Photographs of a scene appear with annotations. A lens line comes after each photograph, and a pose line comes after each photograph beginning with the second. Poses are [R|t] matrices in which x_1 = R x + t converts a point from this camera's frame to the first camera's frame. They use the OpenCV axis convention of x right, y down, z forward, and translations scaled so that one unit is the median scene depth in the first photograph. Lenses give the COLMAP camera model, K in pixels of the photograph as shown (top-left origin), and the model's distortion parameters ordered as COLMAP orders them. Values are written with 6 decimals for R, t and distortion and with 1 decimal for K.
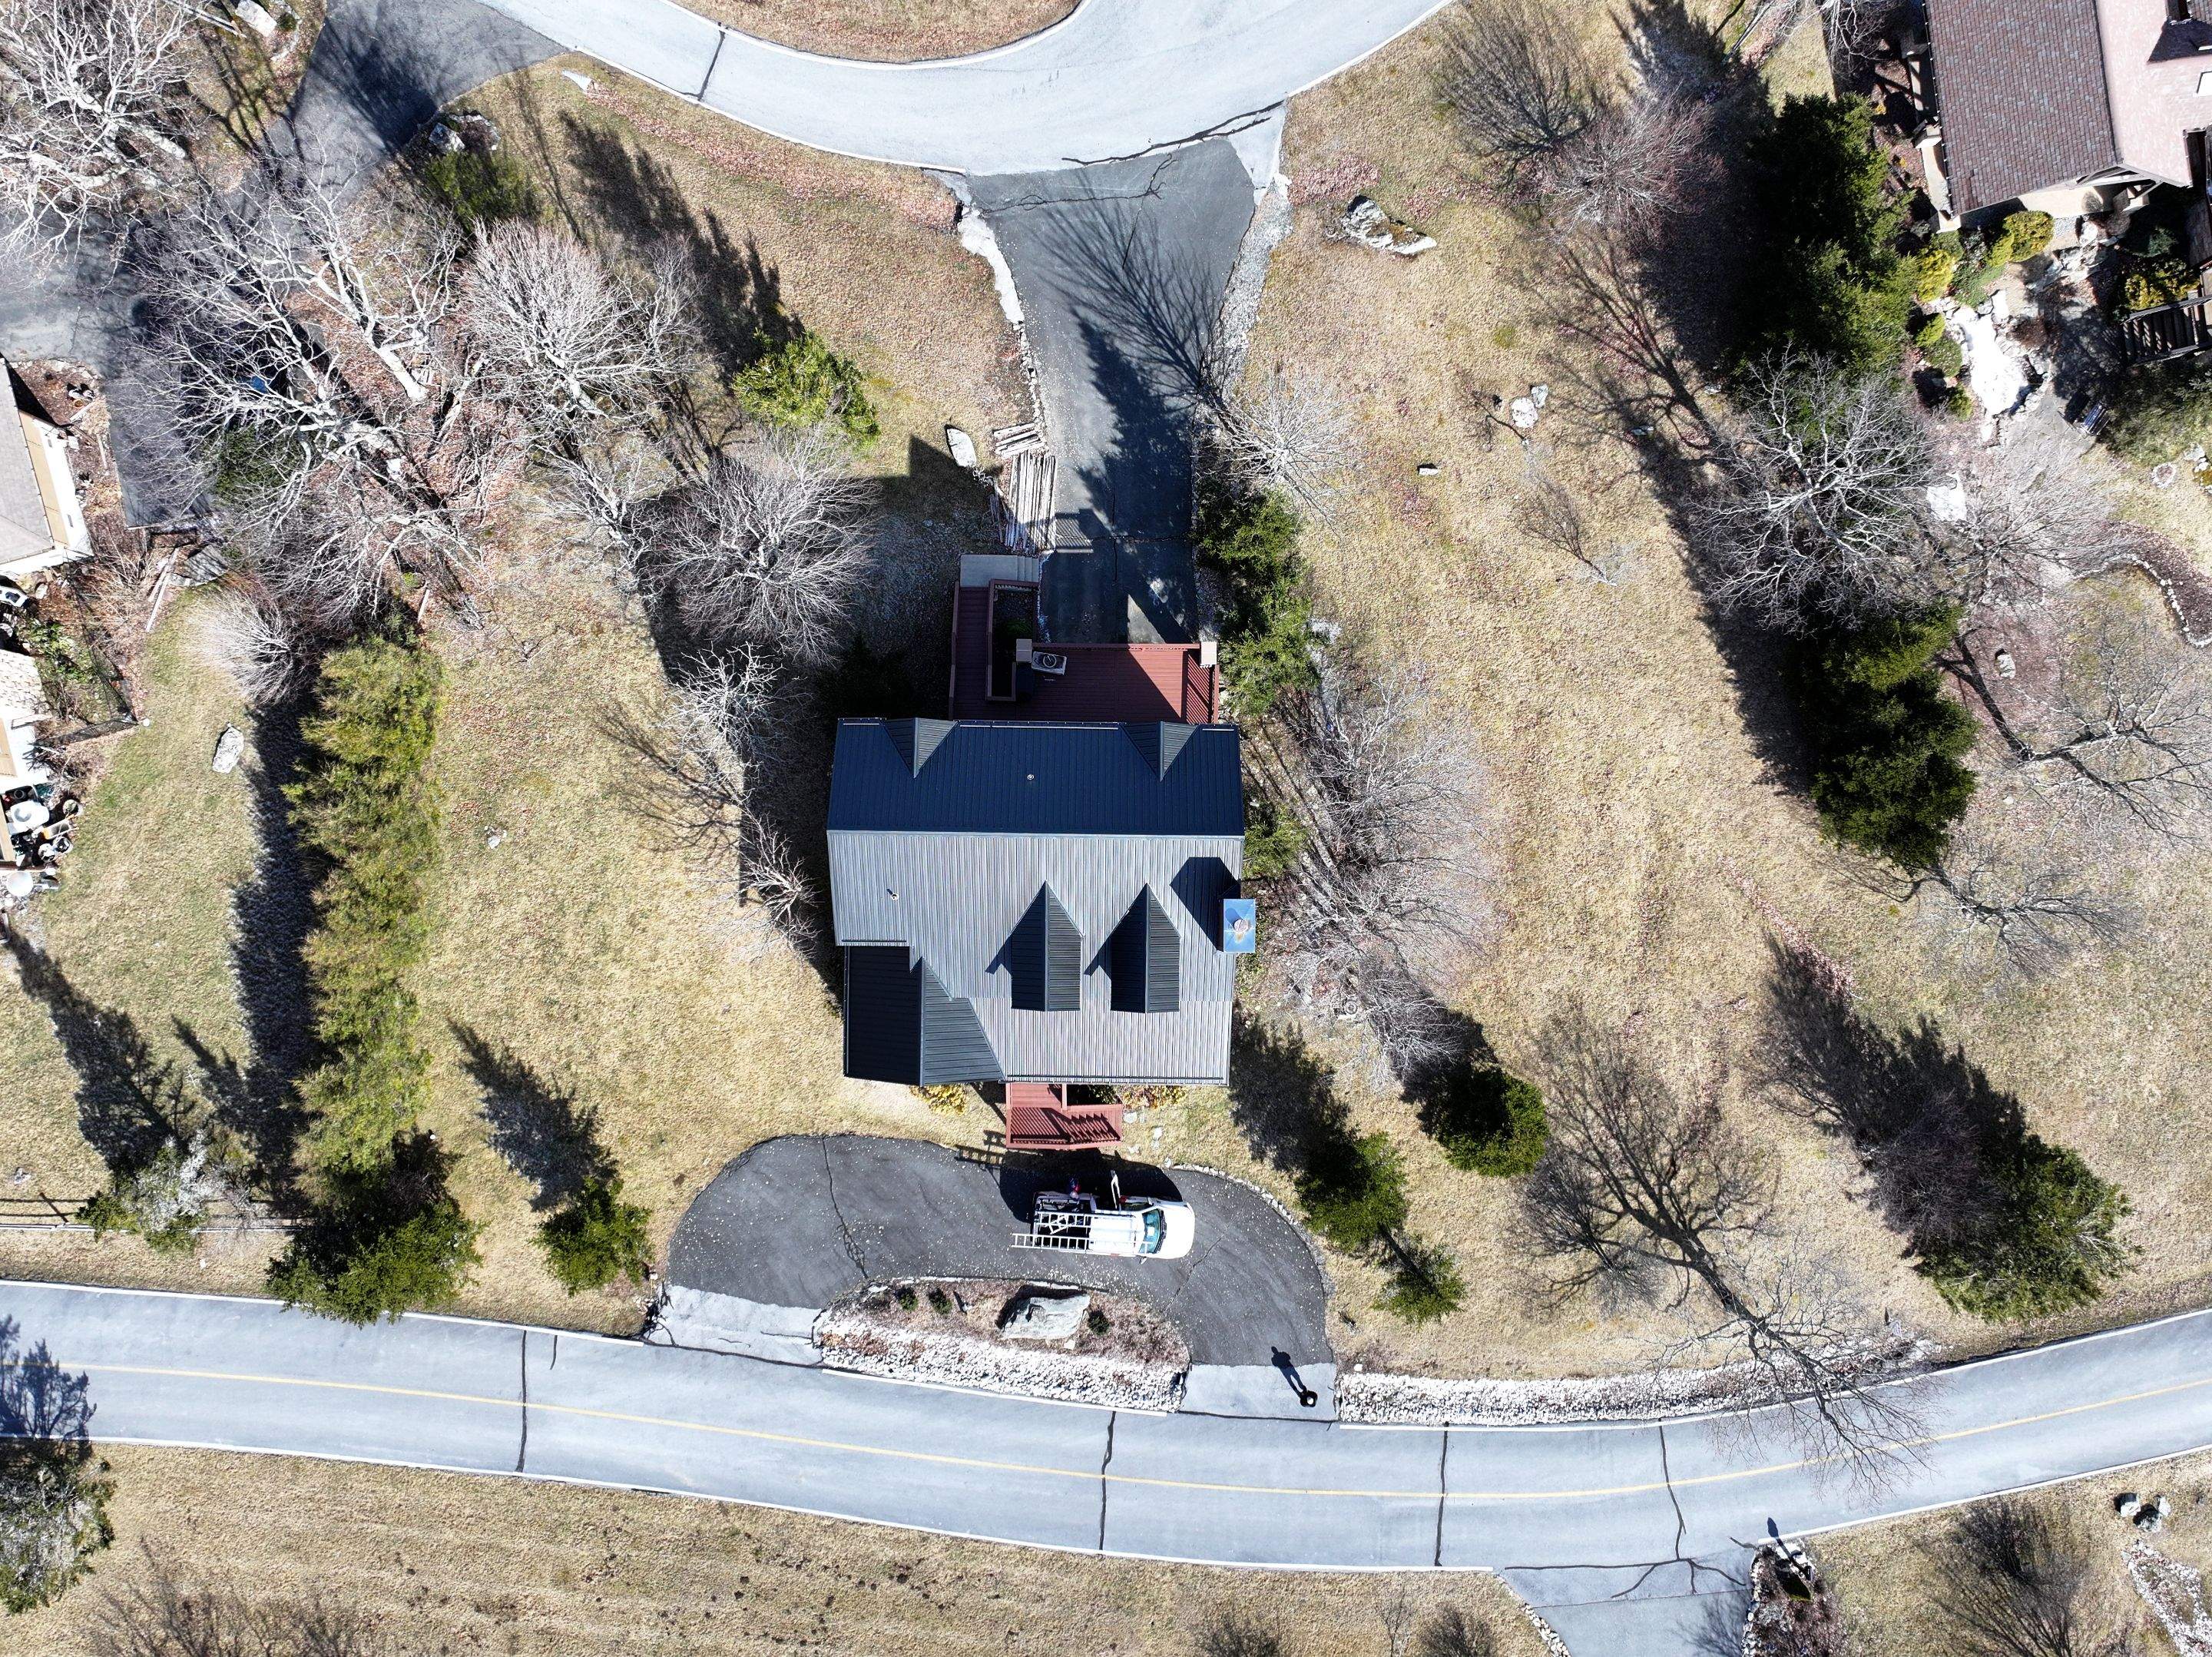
lens RADIAL K [[1801.0, 0, 1106.5], [0, 1801.0, 832.4], [0, 0, 1]] dist [0.006408, -0.001631]
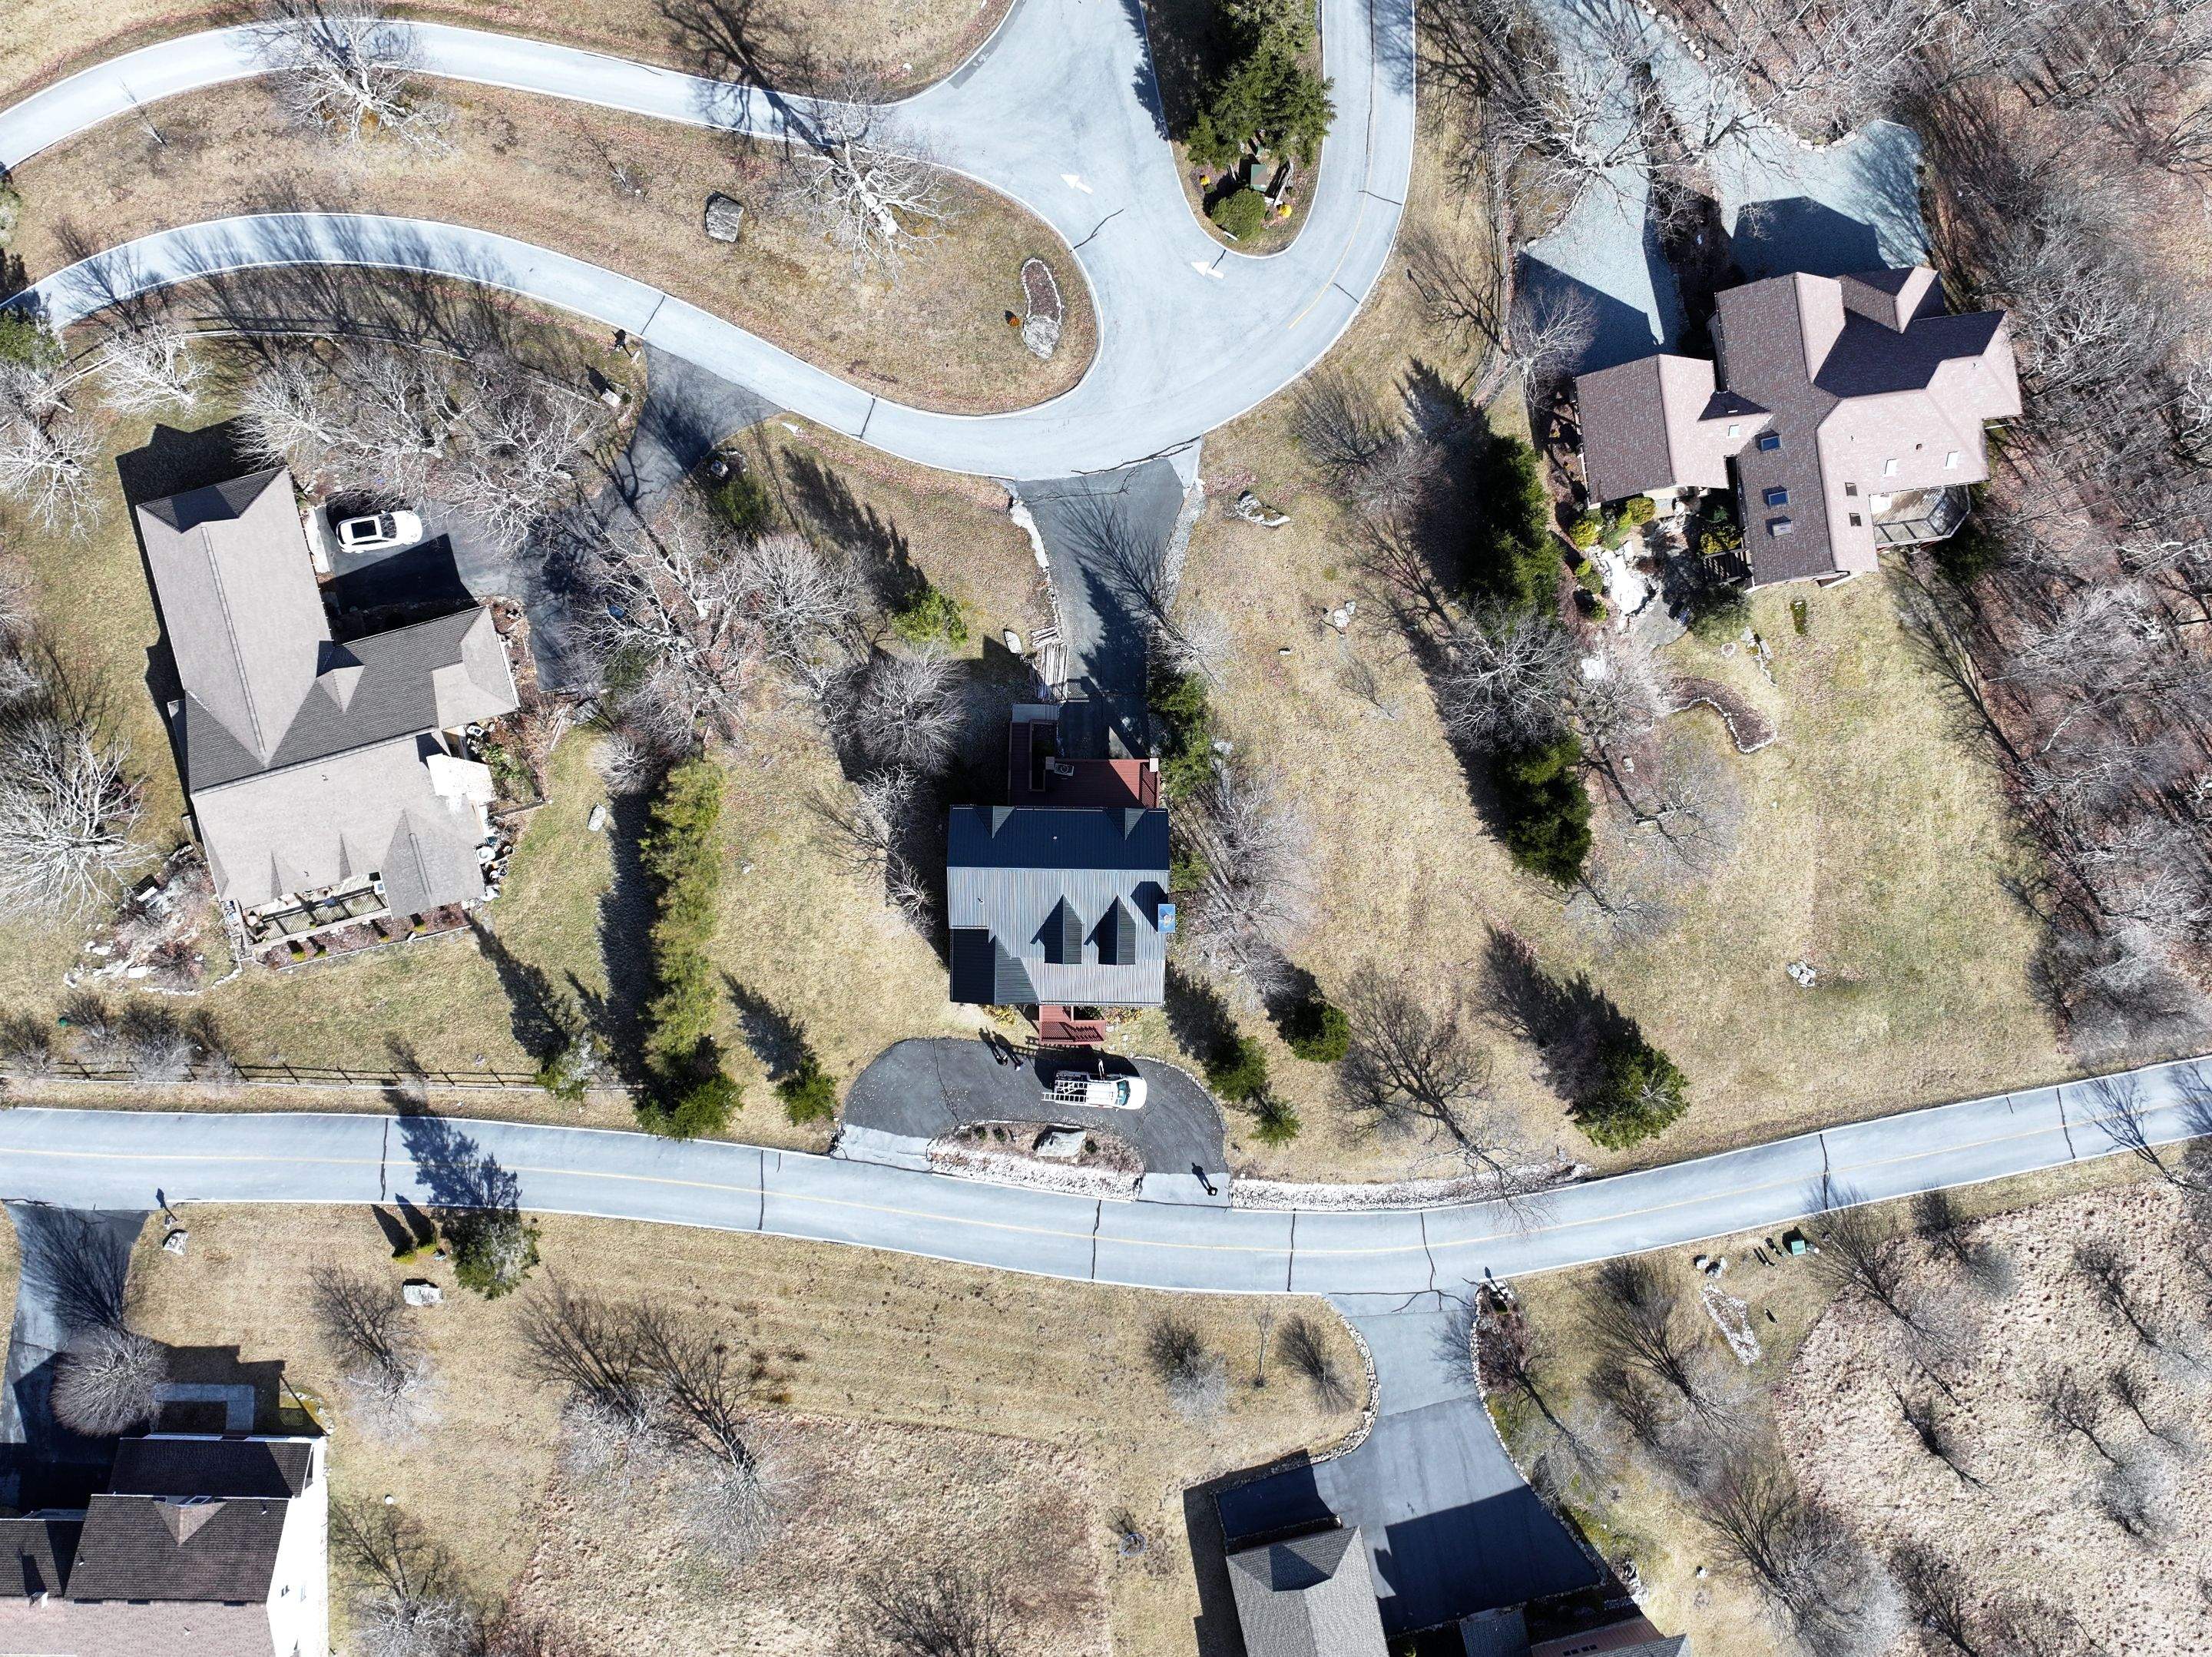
lens RADIAL K [[2586.4, 0, 1137.3], [0, 2586.4, 788.6], [0, 0, 1]] dist [-0.004239, 0.001697]
pose [[0.999902, 0.001624, 0.013888, 0.004617], [-0.001637, 0.999998, 0.000913, -0.075946], [-0.013887, -0.000935, 0.999903, -1.504396]]
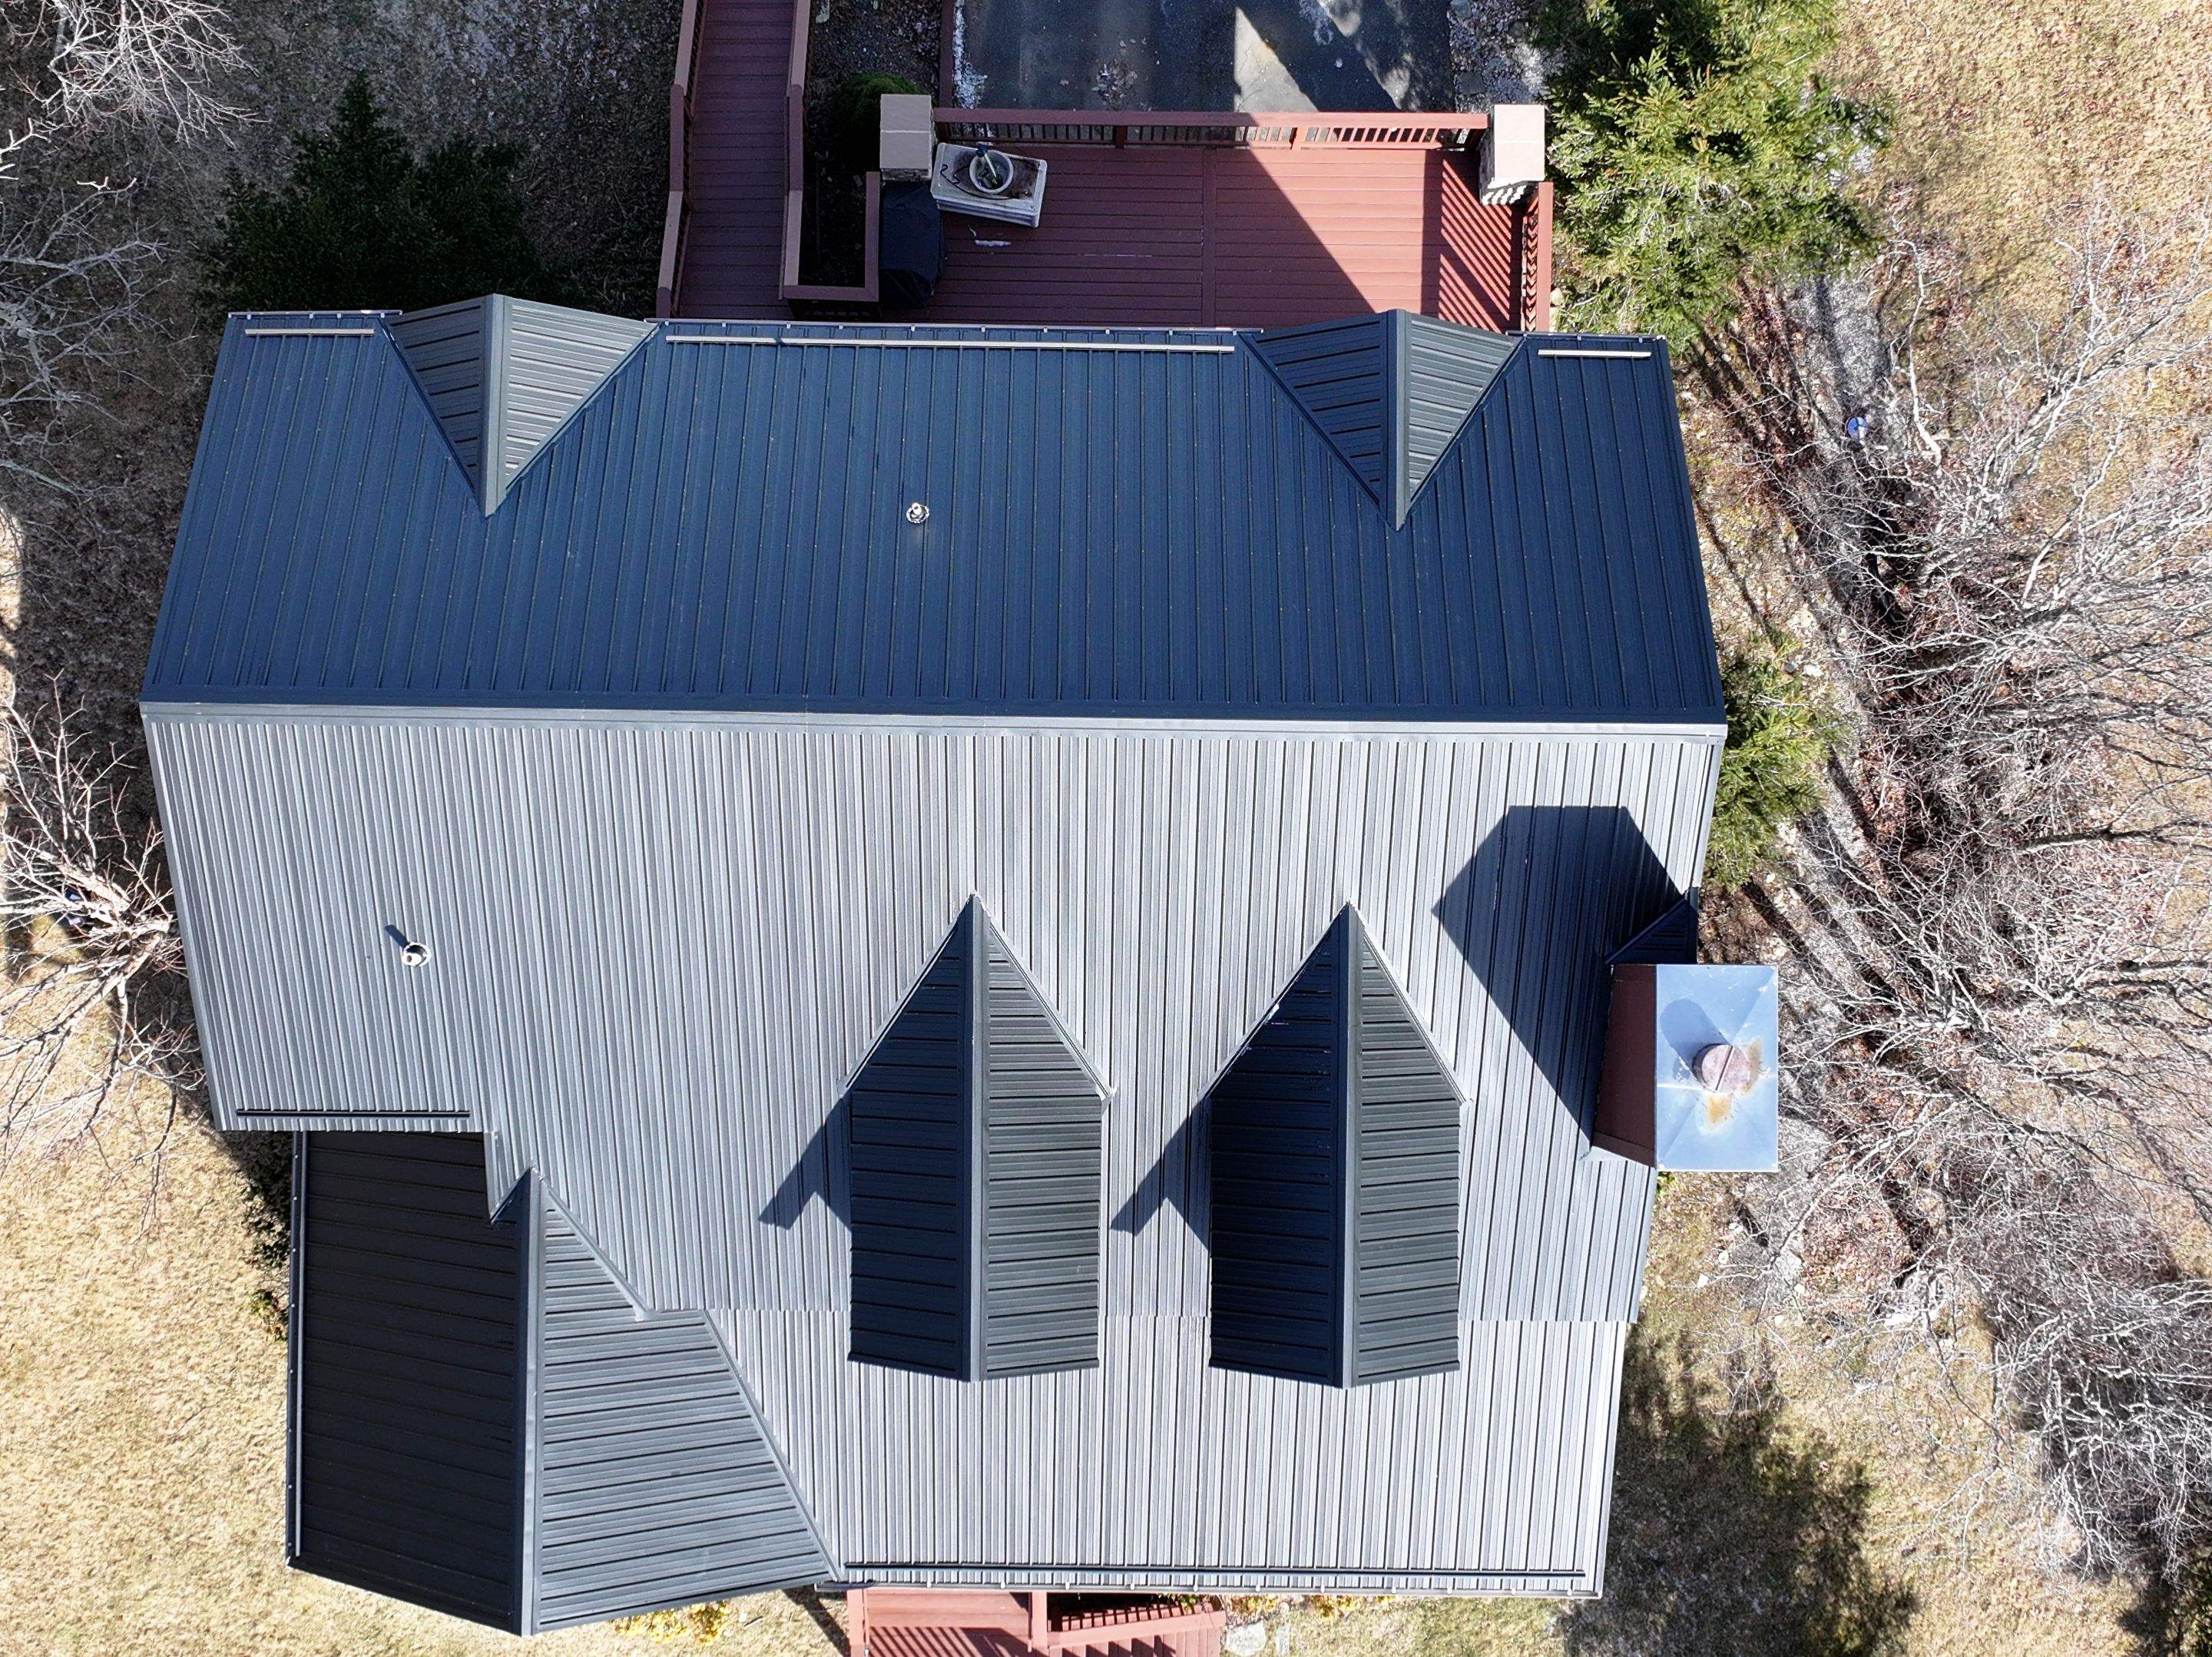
lens RADIAL K [[2586.4, 0, 1137.3], [0, 2586.4, 788.6], [0, 0, 1]] dist [-0.004239, 0.001697]
pose [[0.999803, 0.000302, 0.019832, -0.015245], [0.000093, 0.999801, -0.019939, 0.016824], [-0.019835, 0.019936, 0.999604, 0.551945]]
